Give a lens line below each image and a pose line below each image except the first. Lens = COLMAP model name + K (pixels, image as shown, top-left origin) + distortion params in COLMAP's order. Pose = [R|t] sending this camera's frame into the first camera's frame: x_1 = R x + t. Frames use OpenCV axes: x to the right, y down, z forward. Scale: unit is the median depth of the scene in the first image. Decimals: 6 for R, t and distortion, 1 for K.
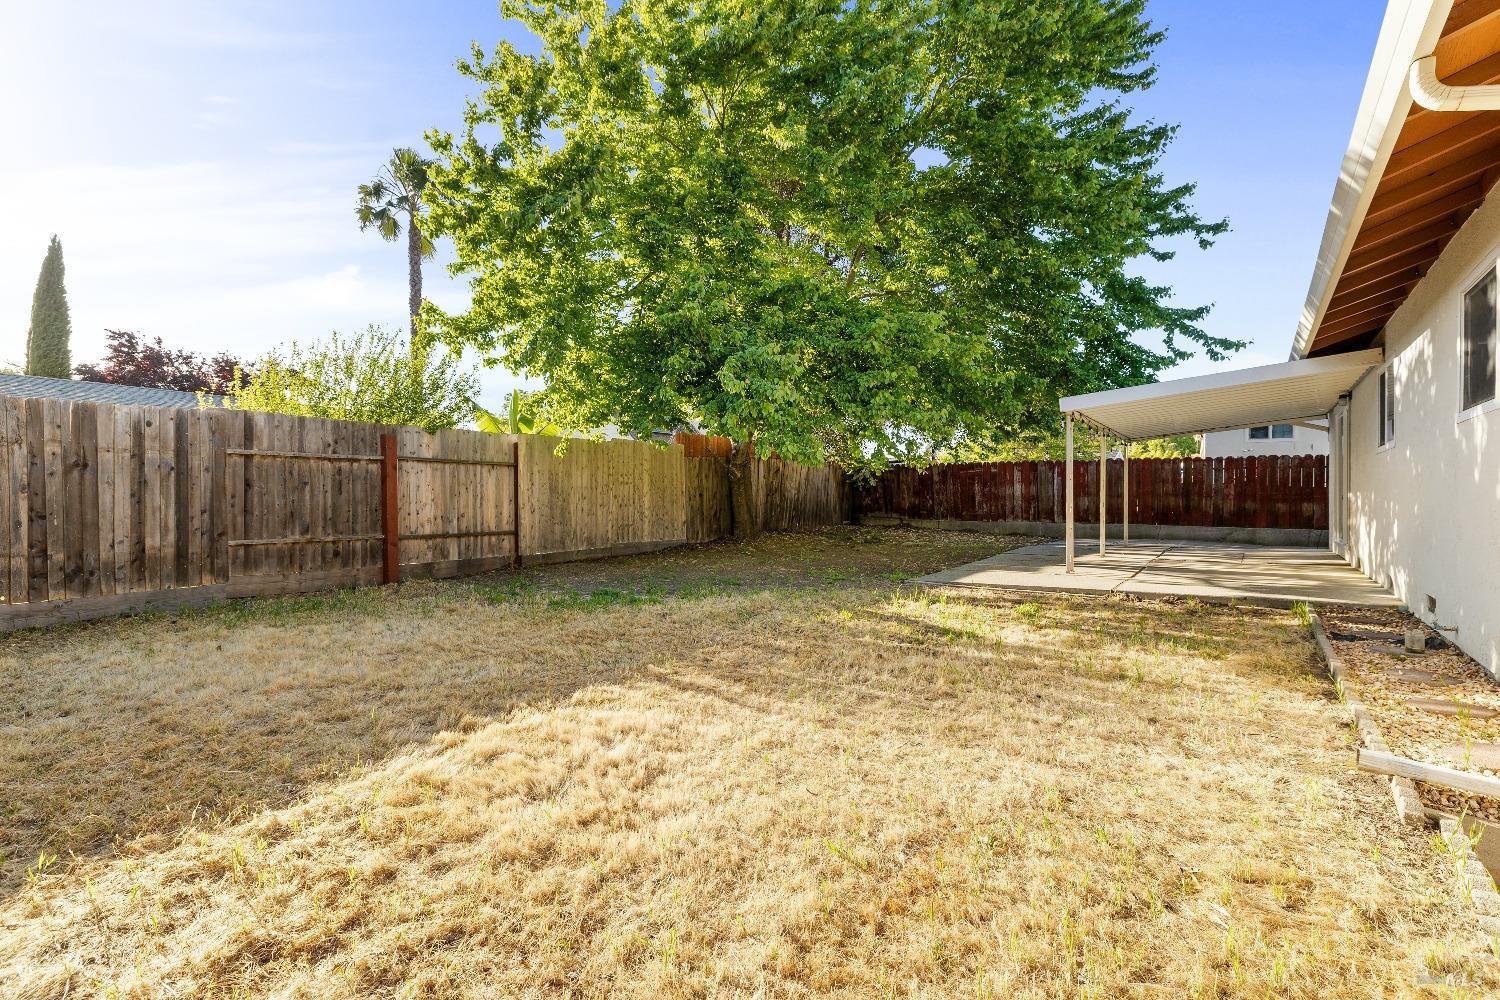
lens RADIAL K [[705.8, 0, 750.0], [0, 705.8, 500.0], [0, 0, 1]] dist [0.000584, -0.000075]
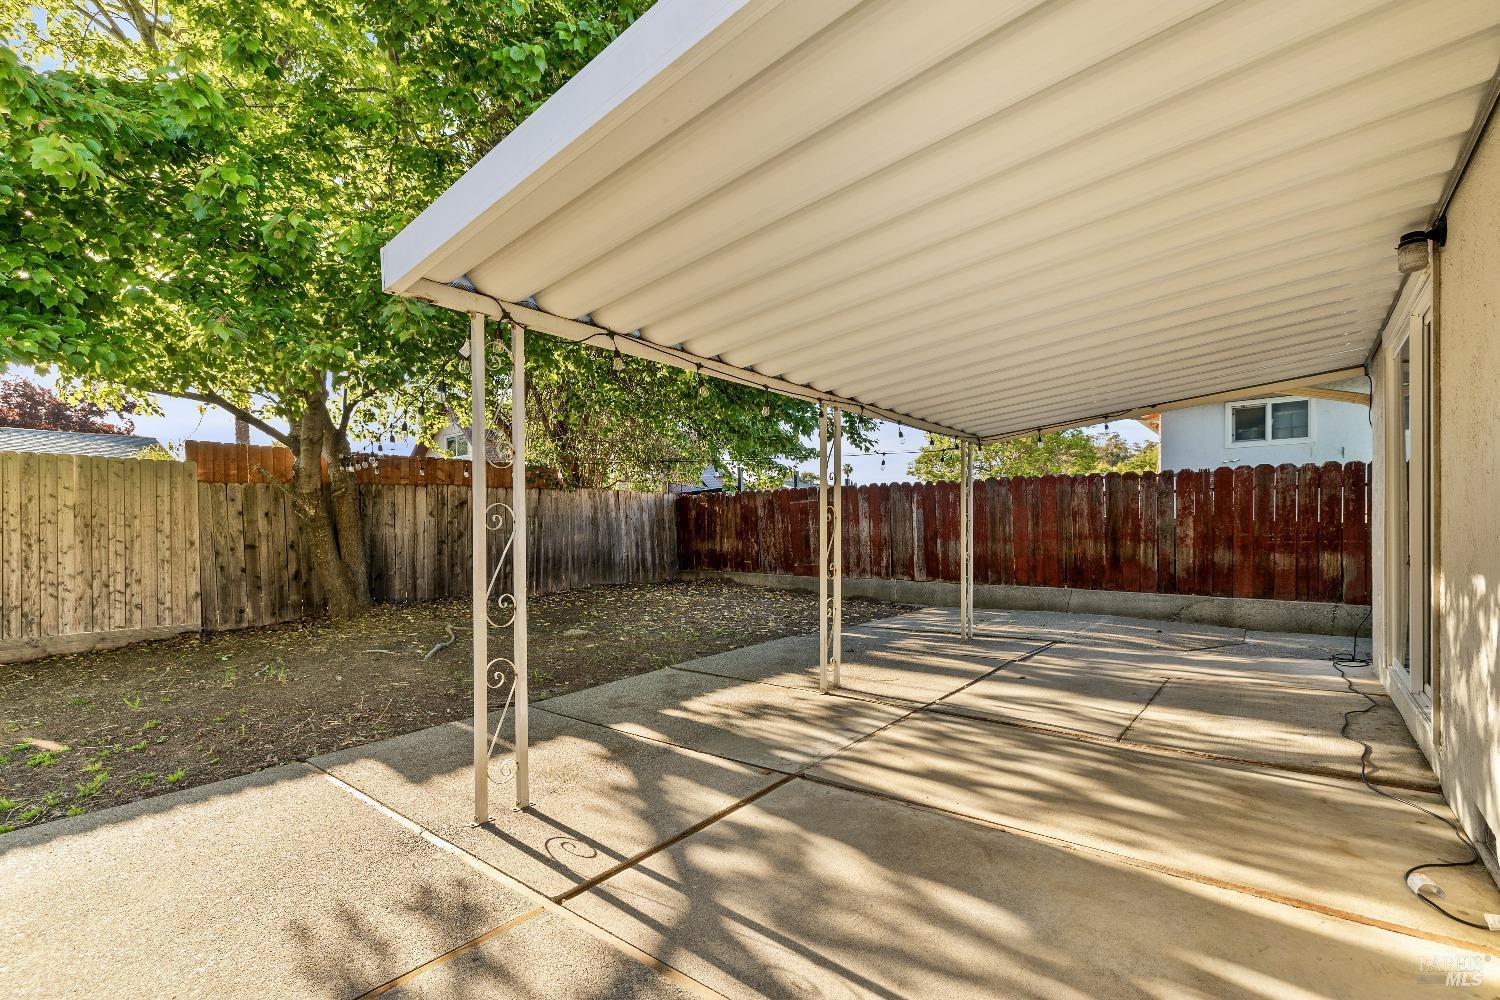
lens RADIAL K [[665.9, 0, 749.0], [0, 665.9, 537.5], [0, 0, 1]] dist [-0.000855, -0.000005]
pose [[0.997088, -0.007916, -0.075851, 0.357923], [0.008572, 0.999929, 0.008328, -0.014368], [0.075779, -0.008954, 0.997084, 0.427663]]
